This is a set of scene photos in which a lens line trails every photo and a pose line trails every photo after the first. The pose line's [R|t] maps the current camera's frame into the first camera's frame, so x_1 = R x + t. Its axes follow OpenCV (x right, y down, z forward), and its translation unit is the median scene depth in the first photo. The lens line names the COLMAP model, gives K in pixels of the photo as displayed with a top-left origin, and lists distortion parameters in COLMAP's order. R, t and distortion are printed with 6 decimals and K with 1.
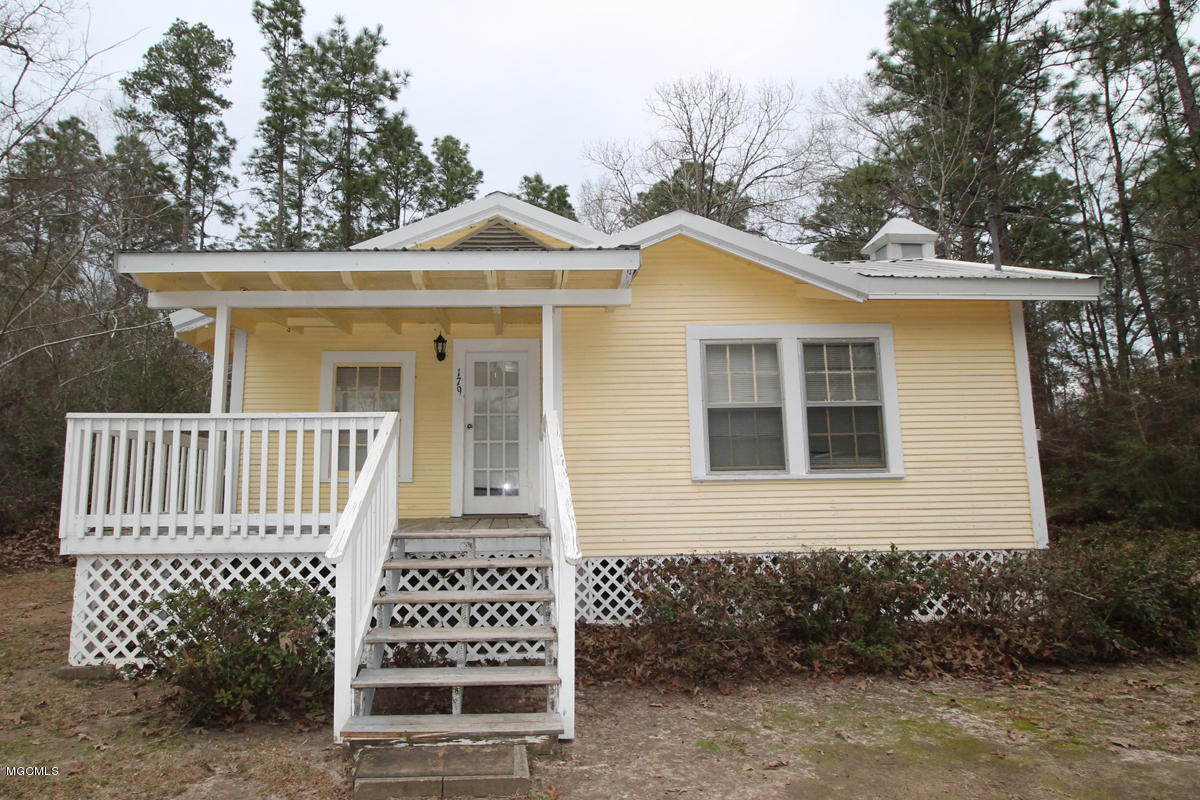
lens RADIAL K [[733.0, 0, 531.6], [0, 733.0, 396.6], [0, 0, 1]] dist [-0.006614, -0.005569]
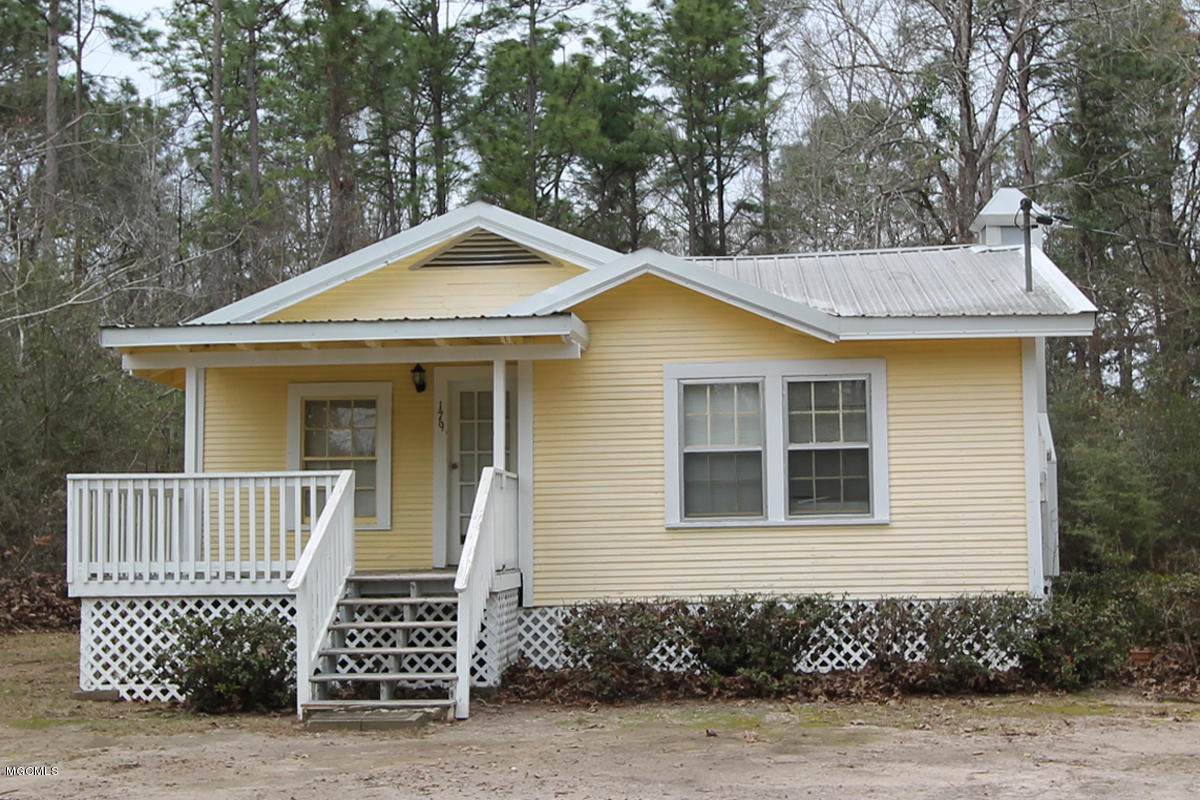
lens RADIAL K [[1742.3, 0, 657.3], [0, 1742.3, 426.3], [0, 0, 1]] dist [0.016213, -0.051727]
pose [[0.996422, -0.009999, -0.083921, 0.393495], [0.015736, 0.997562, 0.067991, -0.171531], [0.083037, -0.069068, 0.994150, -1.248556]]
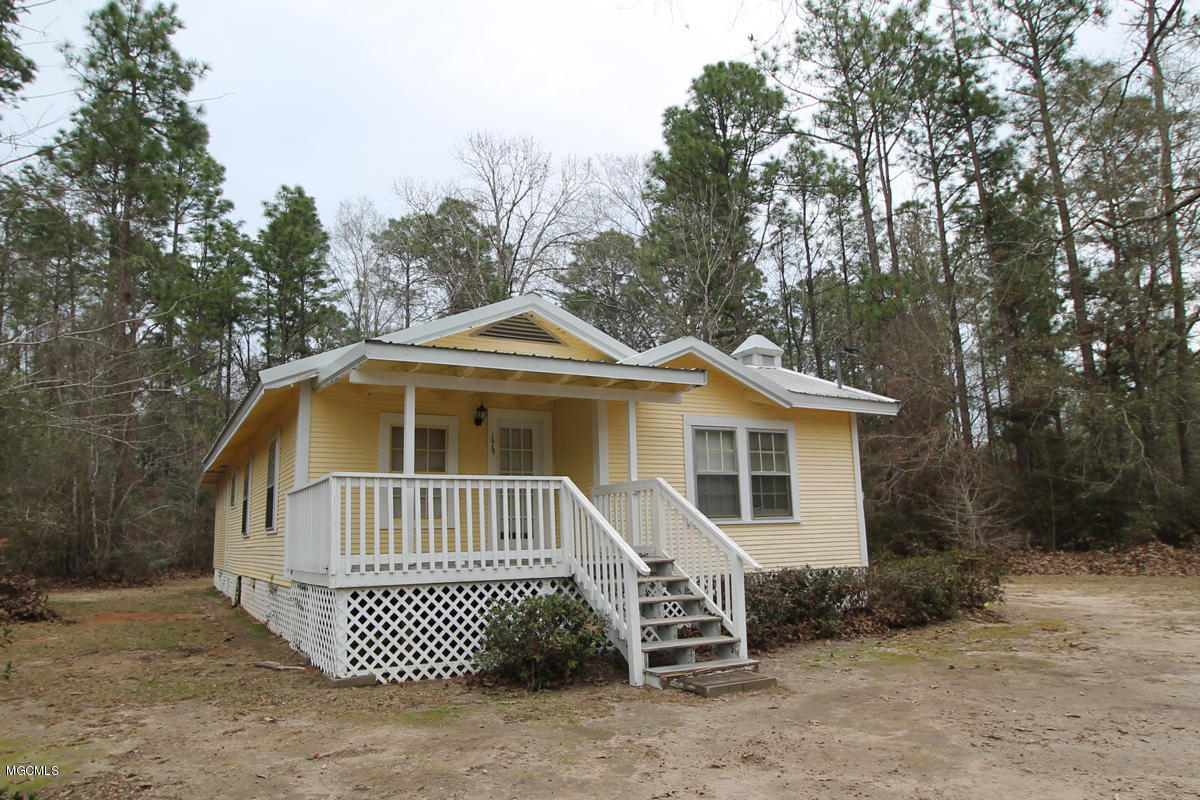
lens RADIAL K [[824.9, 0, 595.3], [0, 824.9, 424.5], [0, 0, 1]] dist [-0.002239, -0.002270]
pose [[0.881558, 0.051372, 0.469272, -0.685060], [-0.046076, 0.998678, -0.022769, -0.035303], [-0.469821, -0.001550, 0.882760, -0.322391]]
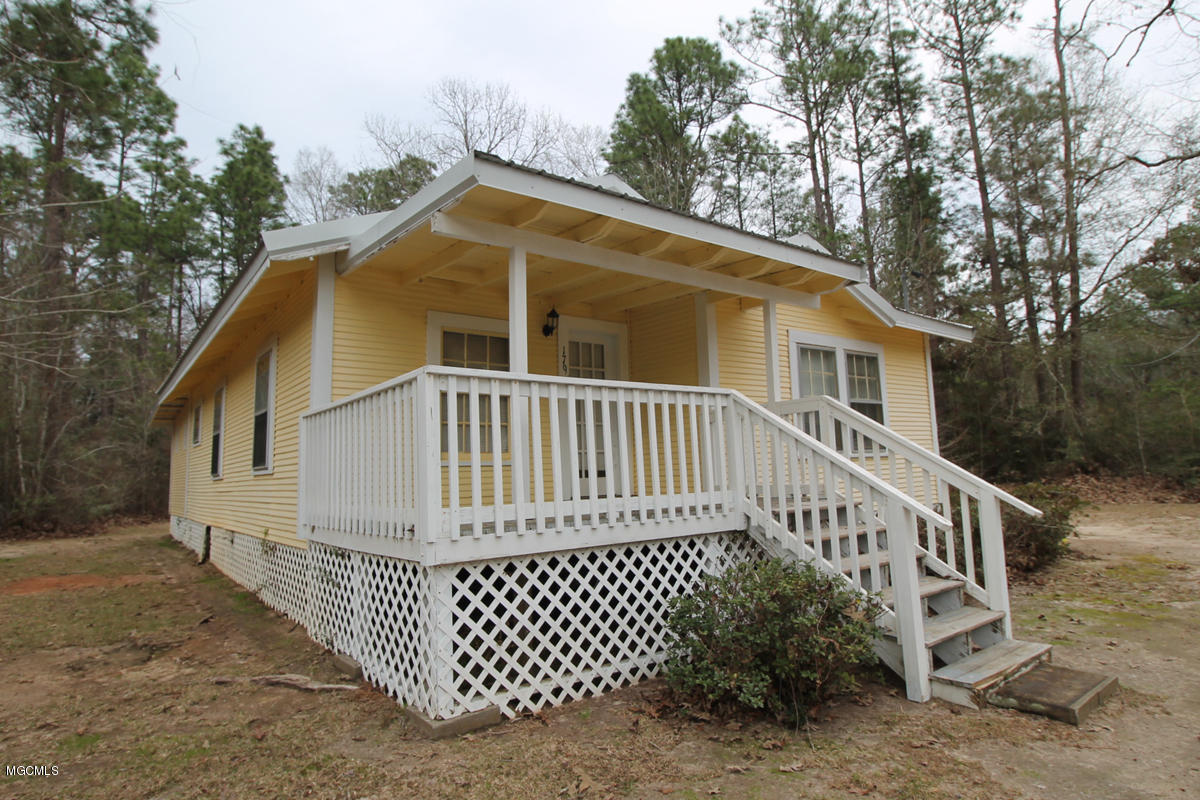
lens RADIAL K [[689.8, 0, 636.2], [0, 689.8, 396.1], [0, 0, 1]] dist [0.002358, -0.015565]
pose [[0.786840, 0.048987, 0.615210, -0.675258], [-0.054106, 0.998482, -0.010304, 0.036203], [-0.614781, -0.025179, 0.788296, 0.264129]]
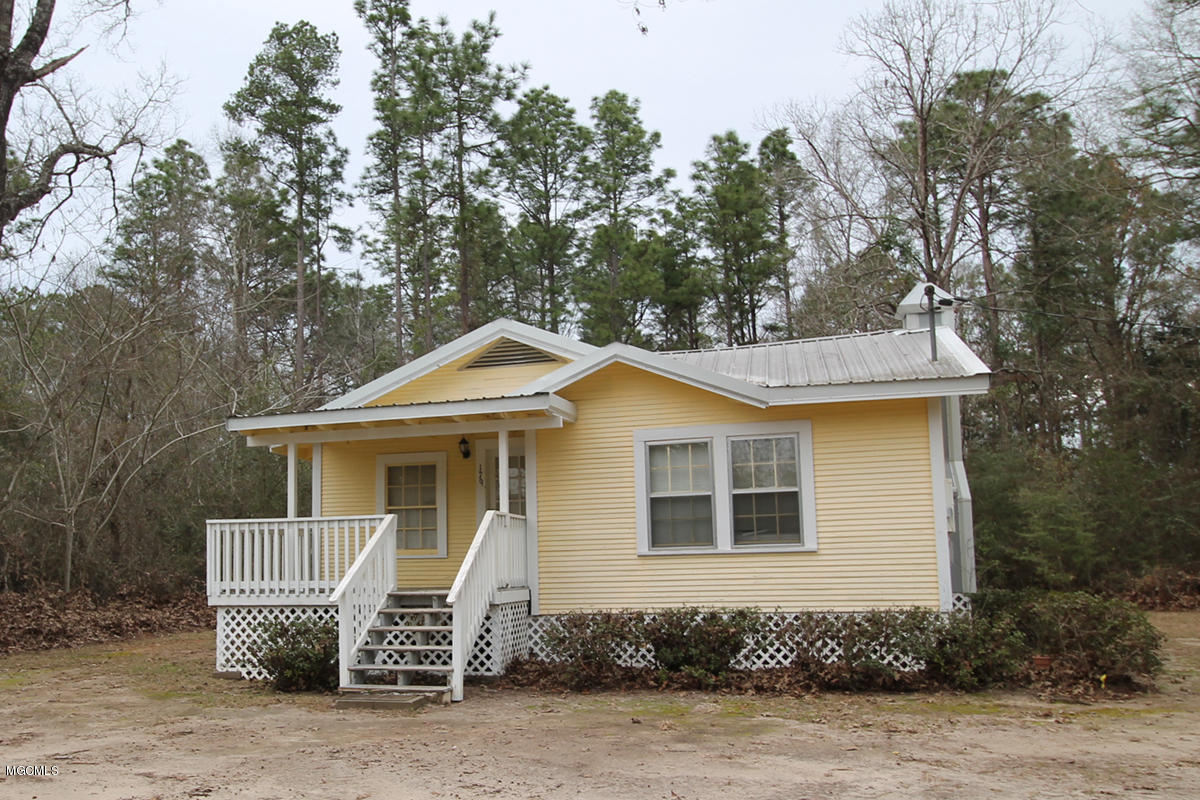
lens RADIAL K [[1129.9, 0, 430.1], [0, 1129.9, 462.2], [0, 0, 1]] dist [0.009121, -0.015224]
pose [[0.936060, -0.039517, -0.349614, 0.559289], [0.054124, 0.998018, 0.032104, -0.124922], [0.347652, -0.048974, 0.936344, -0.920699]]
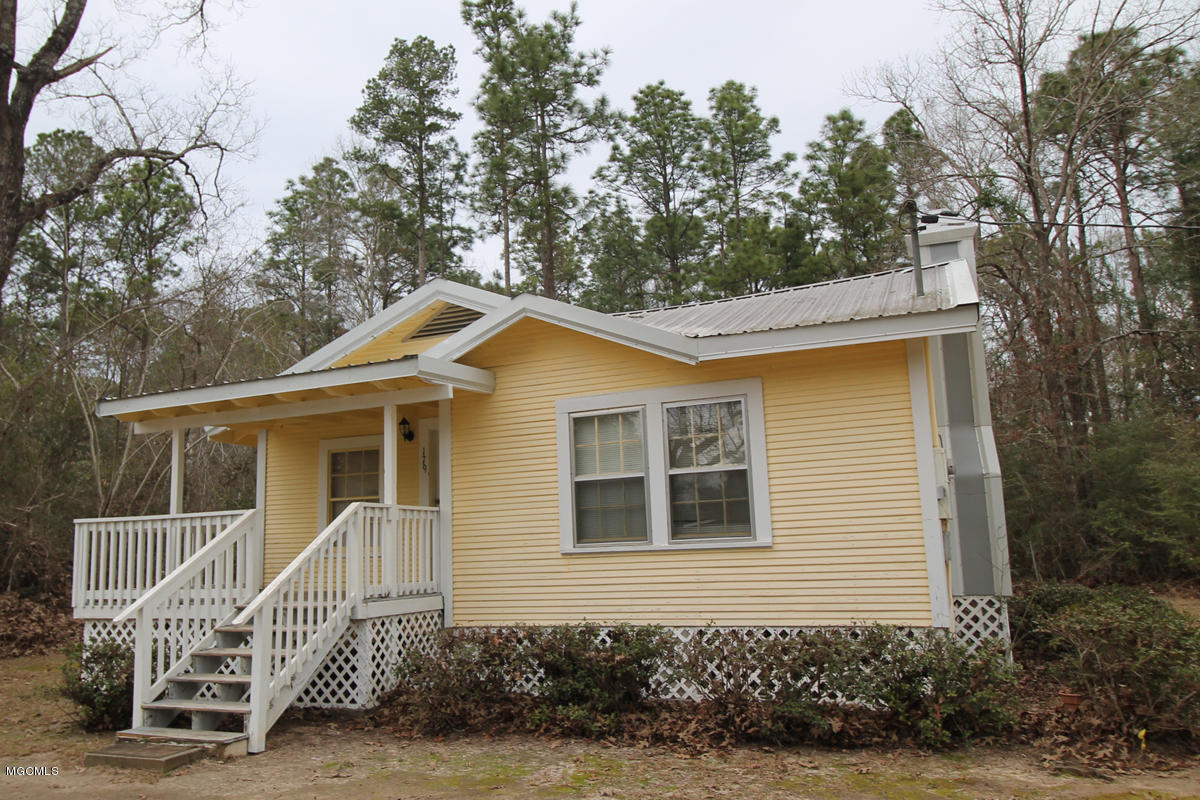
lens RADIAL K [[1011.7, 0, 509.4], [0, 1011.7, 396.1], [0, 0, 1]] dist [0.005348, -0.007420]
pose [[0.879757, -0.090585, -0.466713, 0.816168], [0.084781, 0.995837, -0.033471, -0.062008], [0.467802, -0.010122, 0.883775, -0.274820]]
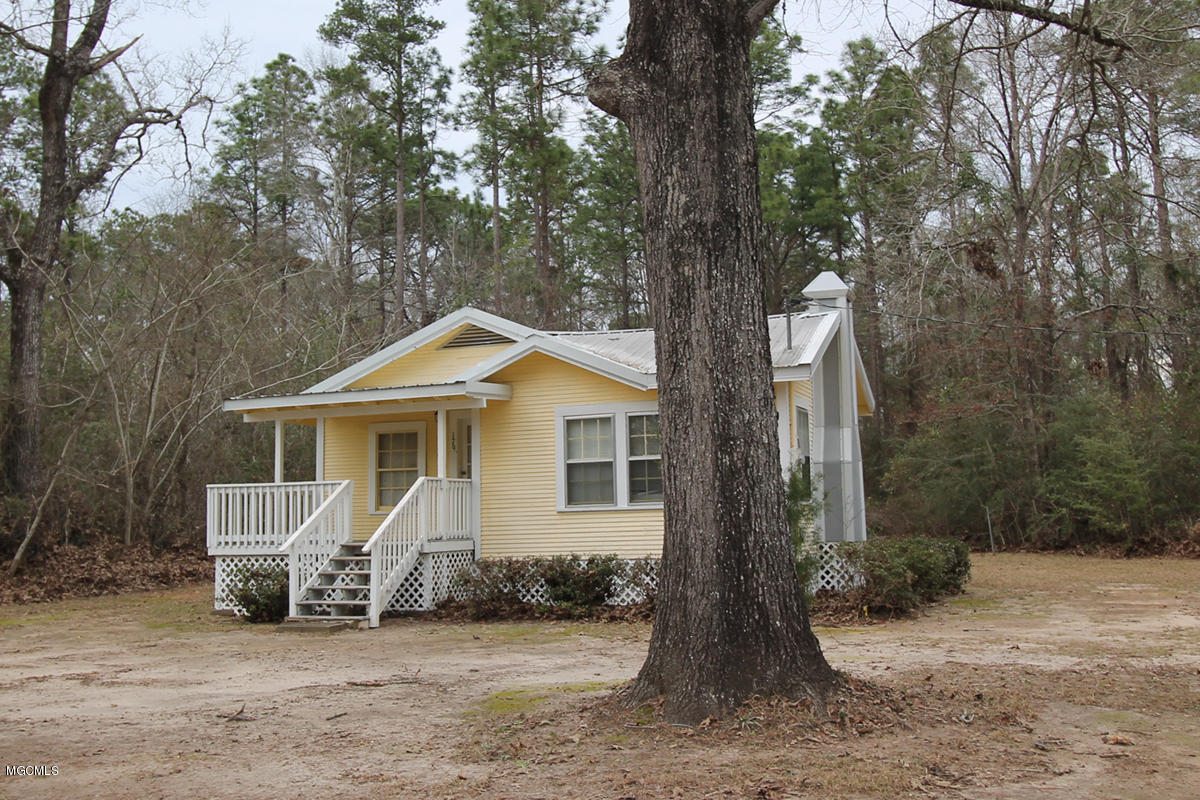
lens RADIAL K [[1433.1, 0, 560.8], [0, 1433.1, 361.6], [0, 0, 1]] dist [0.001888, -0.010368]
pose [[0.907926, -0.056672, -0.415282, 1.441598], [0.069206, 0.997487, 0.015181, -0.234375], [0.413378, -0.042523, 0.909566, -1.641465]]
